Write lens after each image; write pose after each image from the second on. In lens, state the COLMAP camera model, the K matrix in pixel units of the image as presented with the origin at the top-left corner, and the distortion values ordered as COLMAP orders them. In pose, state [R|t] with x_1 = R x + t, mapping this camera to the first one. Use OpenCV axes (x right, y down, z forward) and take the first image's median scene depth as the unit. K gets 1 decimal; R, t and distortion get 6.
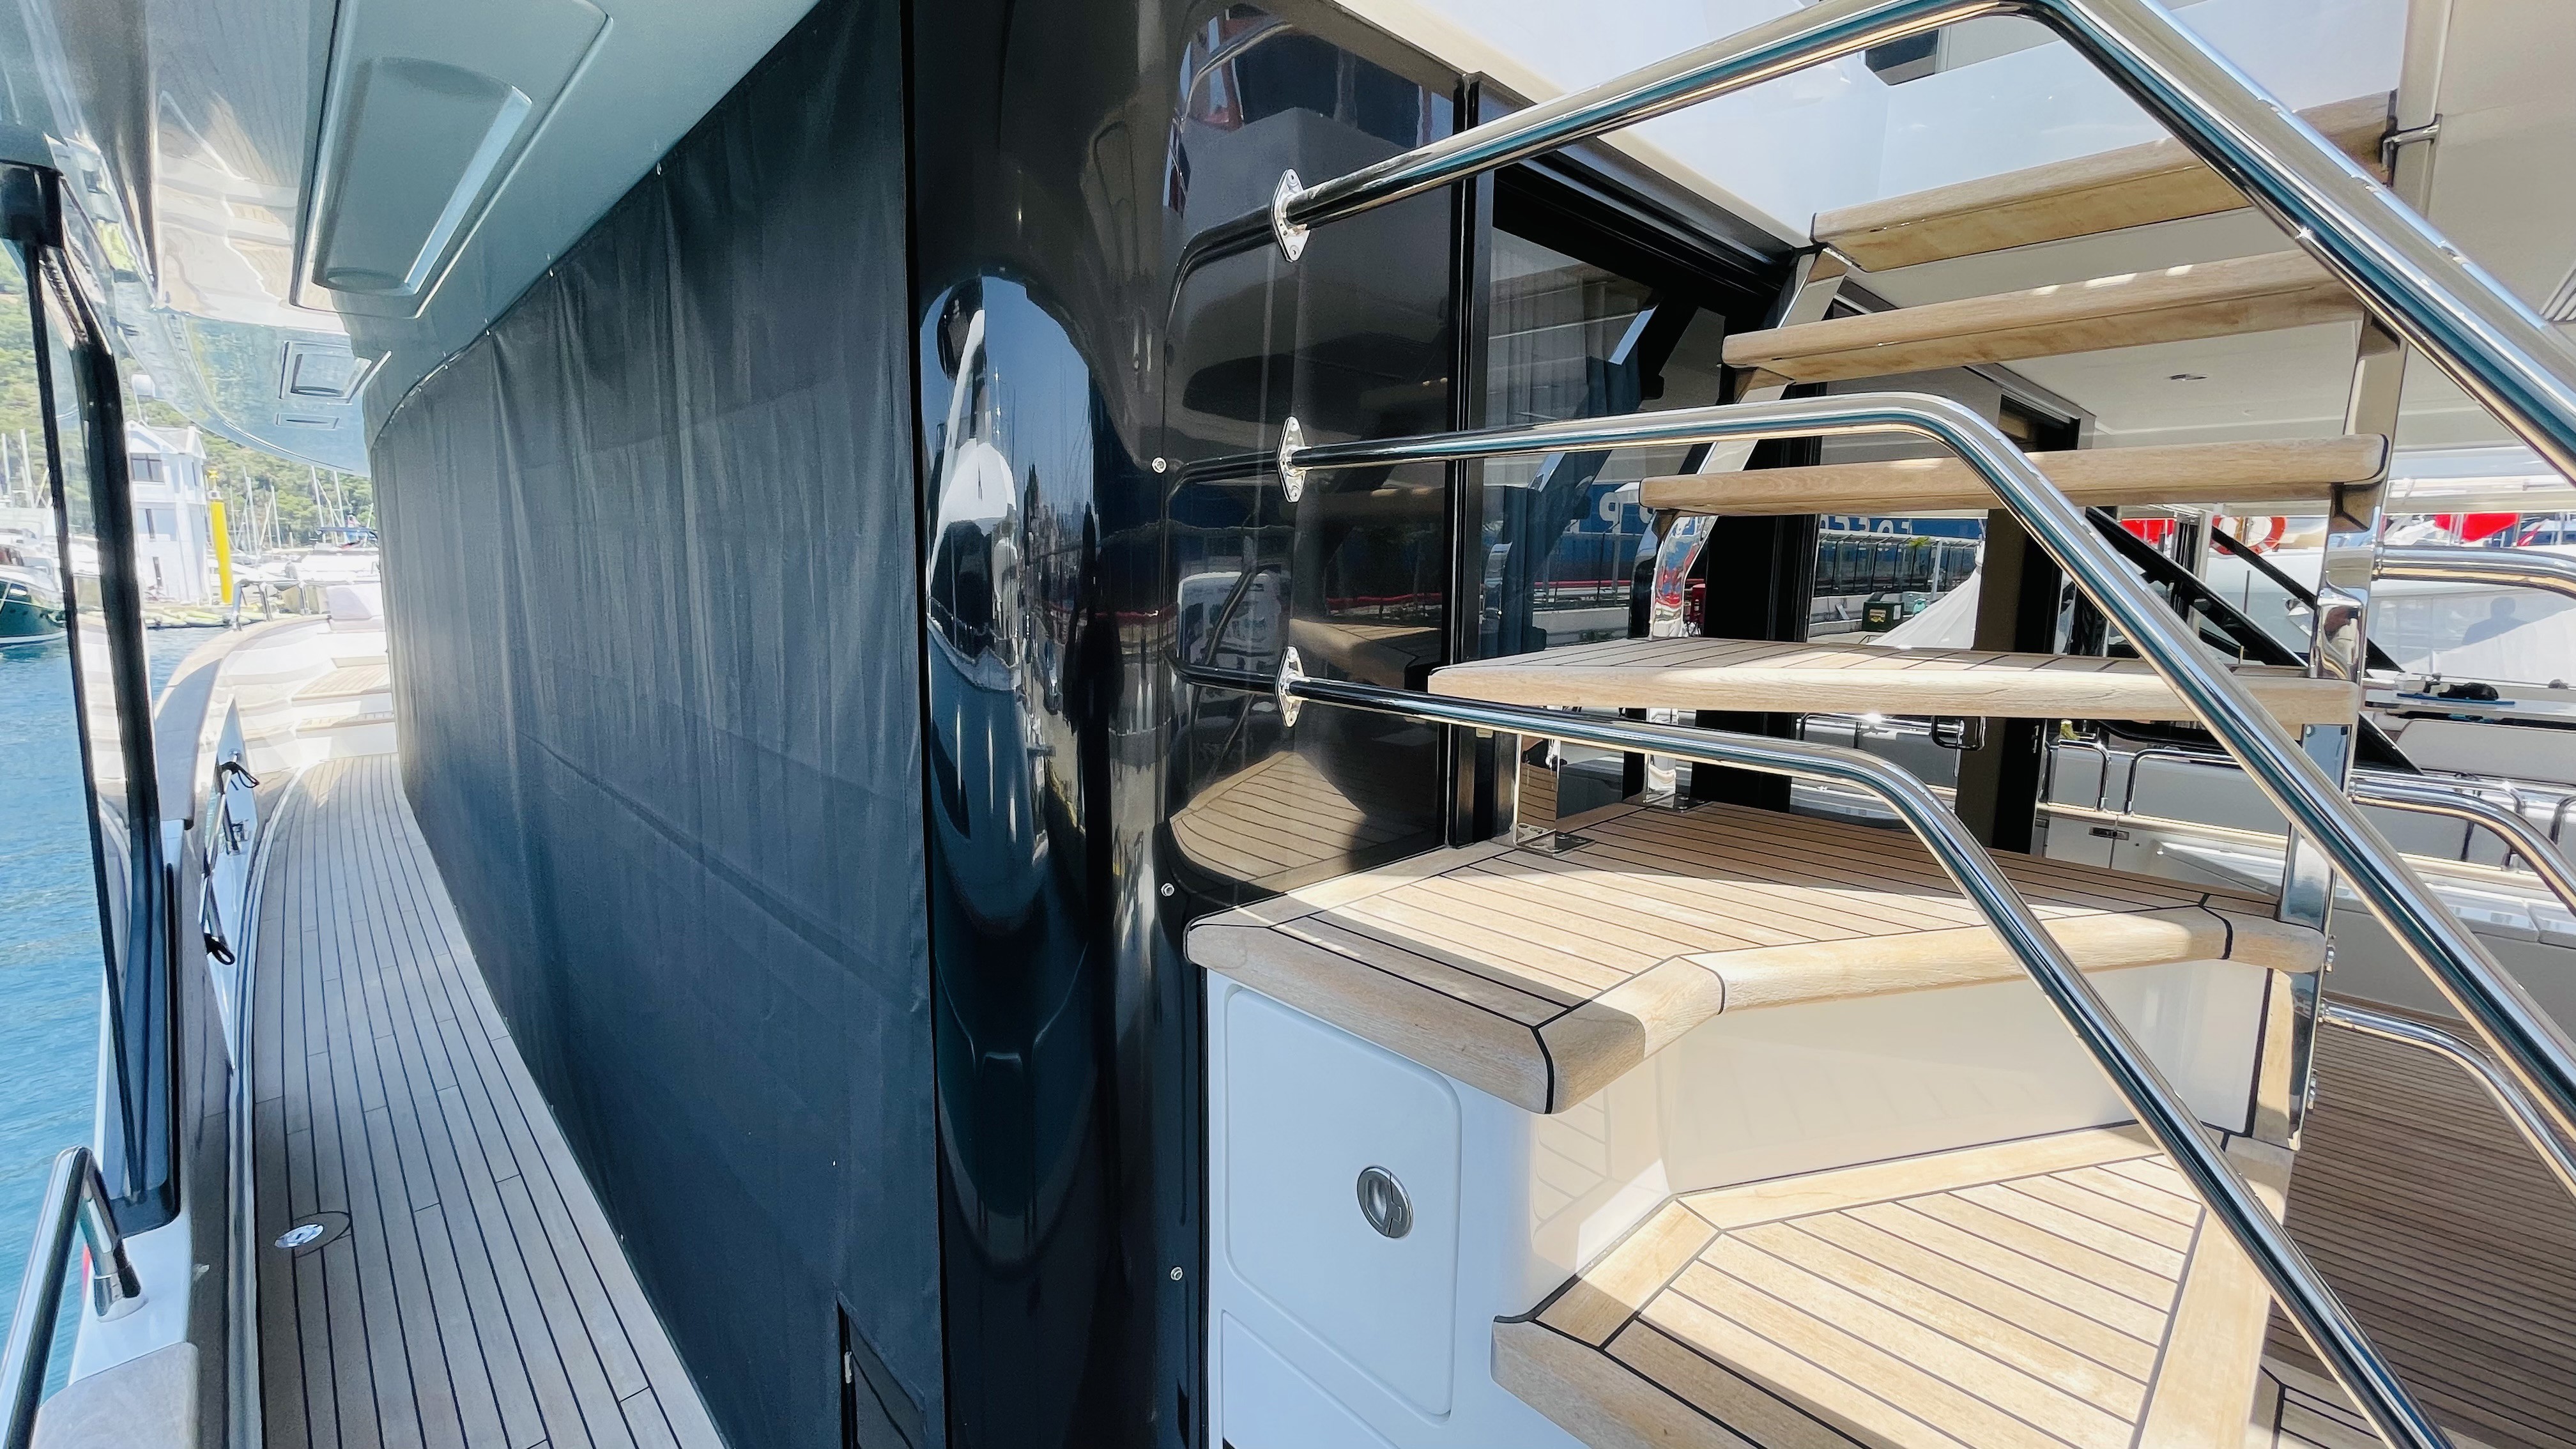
lens RADIAL K [[1041.4, 0, 1283.8], [0, 1041.4, 718.1], [0, 0, 1]] dist [-0.001285, -0.000124]
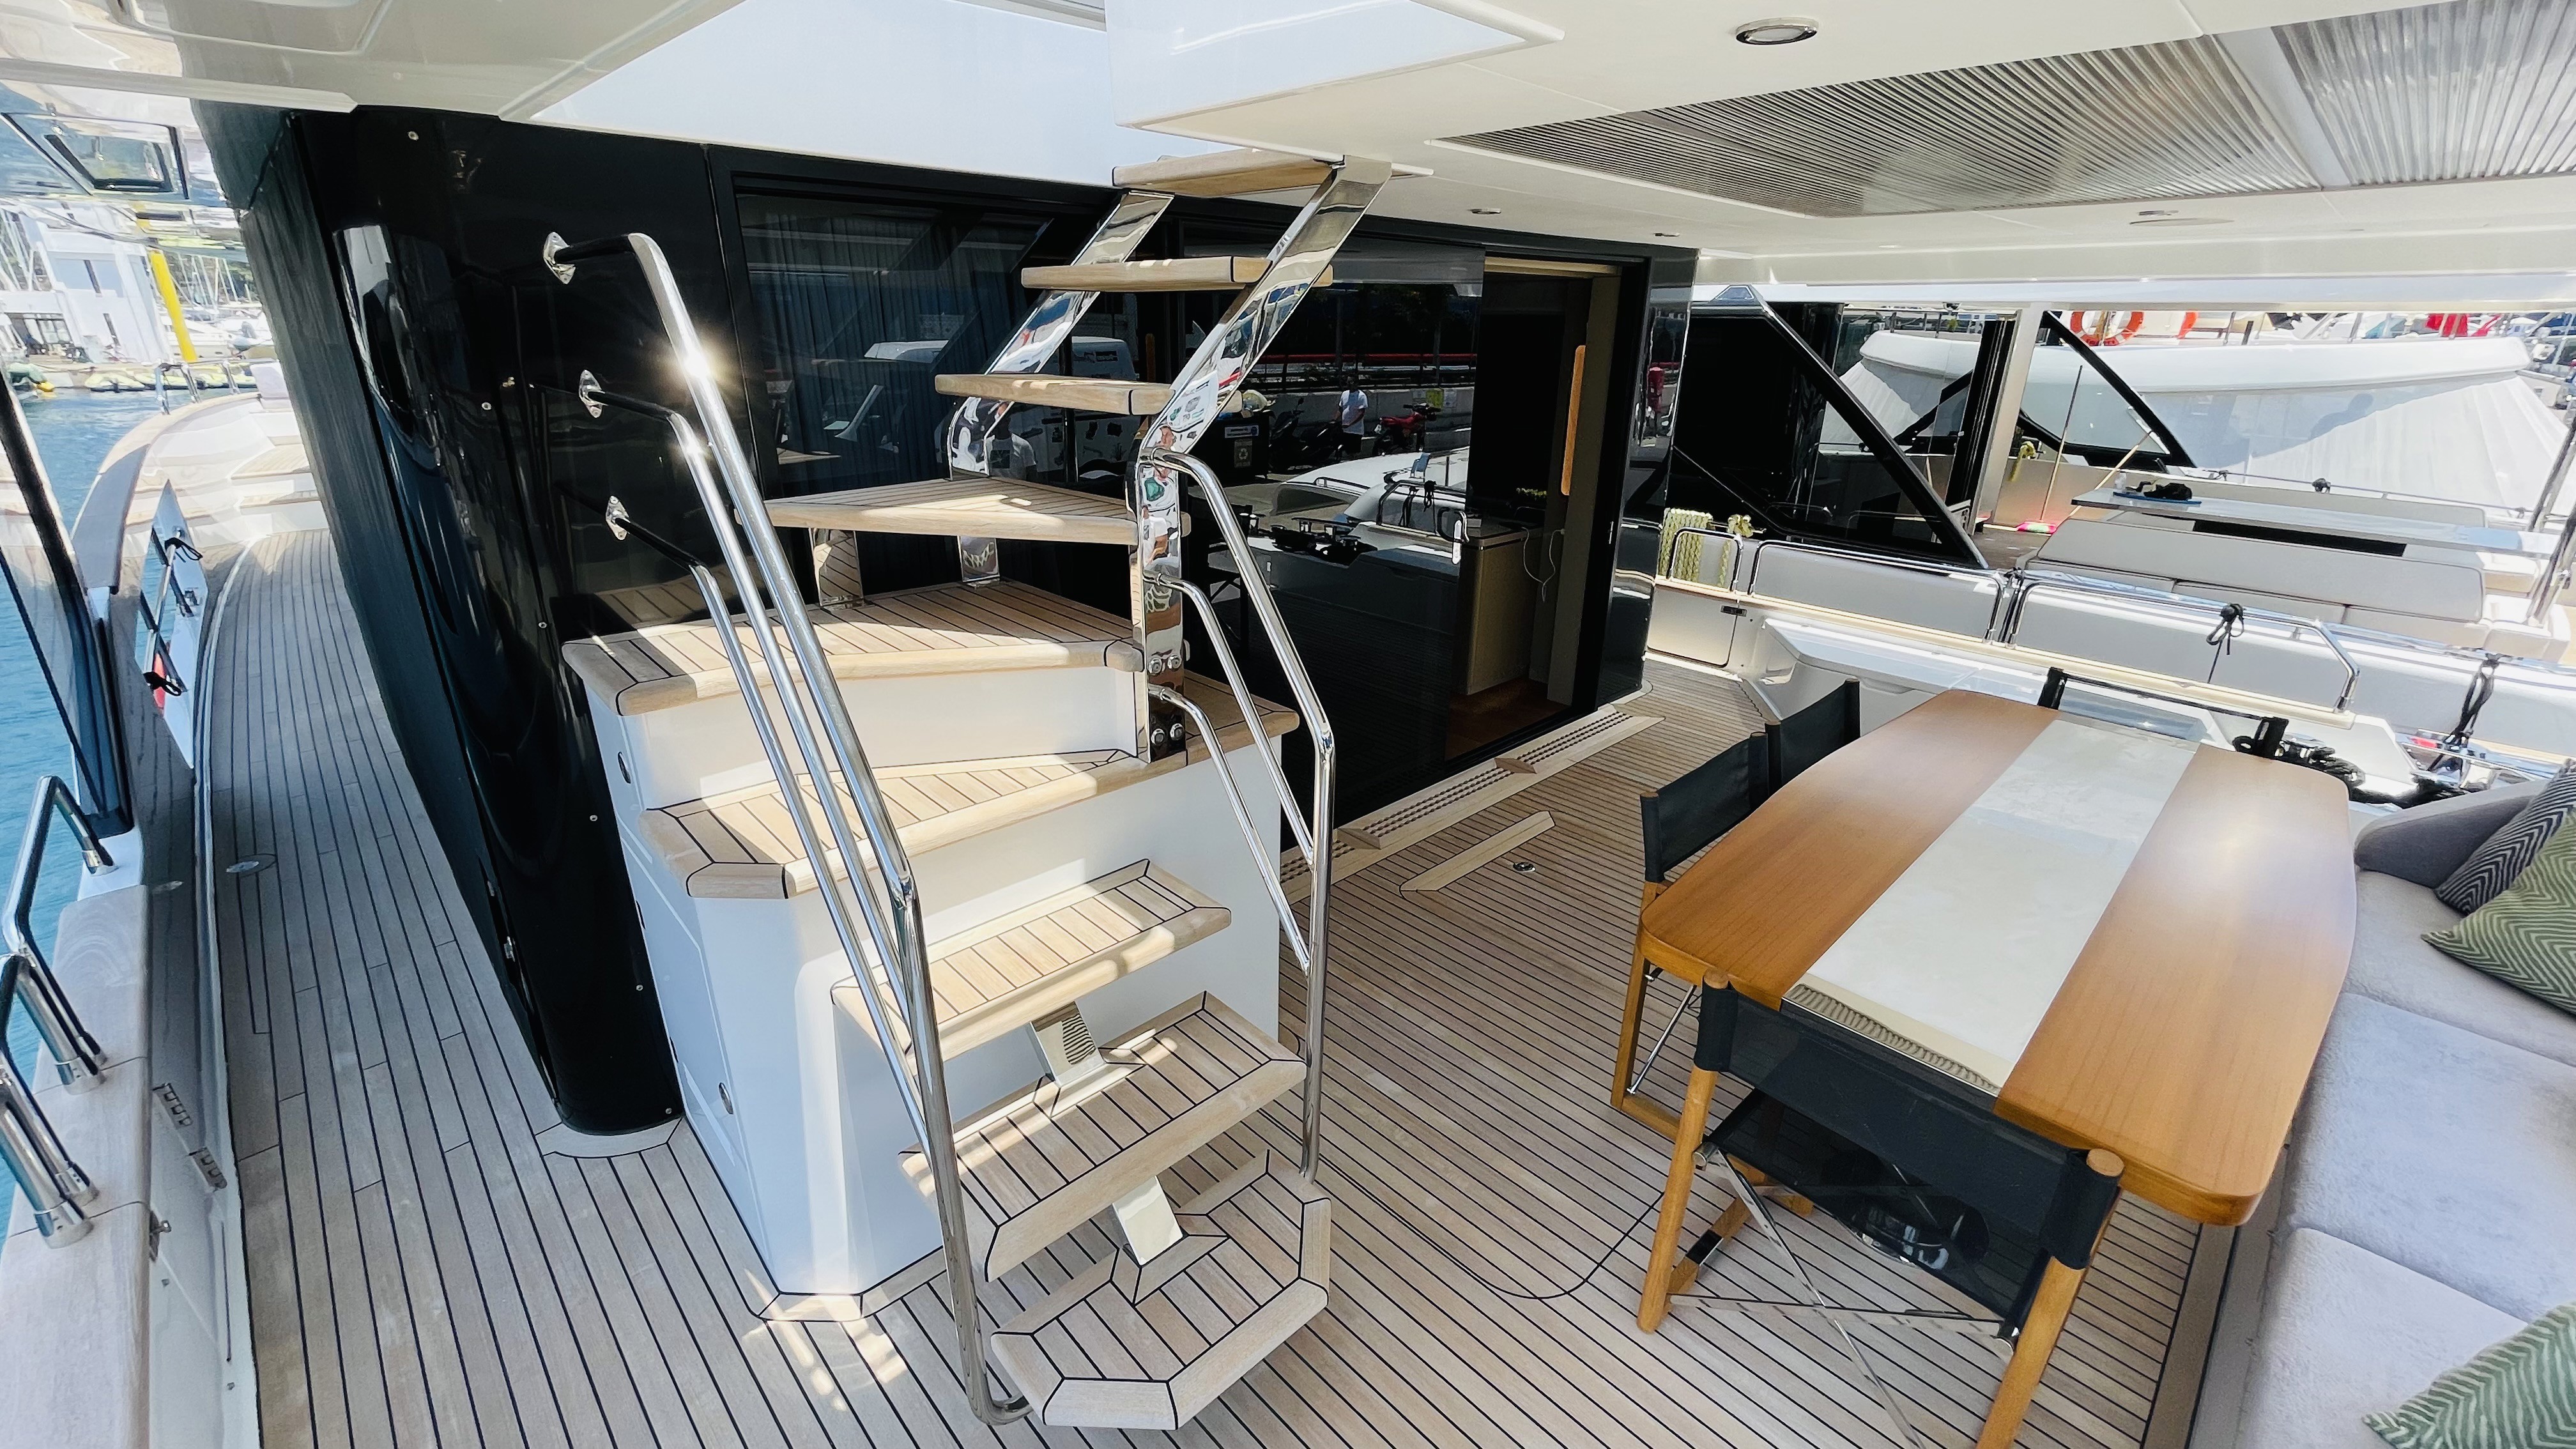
lens RADIAL K [[1041.4, 0, 1283.8], [0, 1041.4, 718.1], [0, 0, 1]] dist [-0.001285, -0.000124]
pose [[0.999958, 0.008359, -0.003838, 0.299242], [-0.007353, 0.977136, 0.212489, -0.021163], [0.005527, -0.212451, 0.977156, -0.219885]]
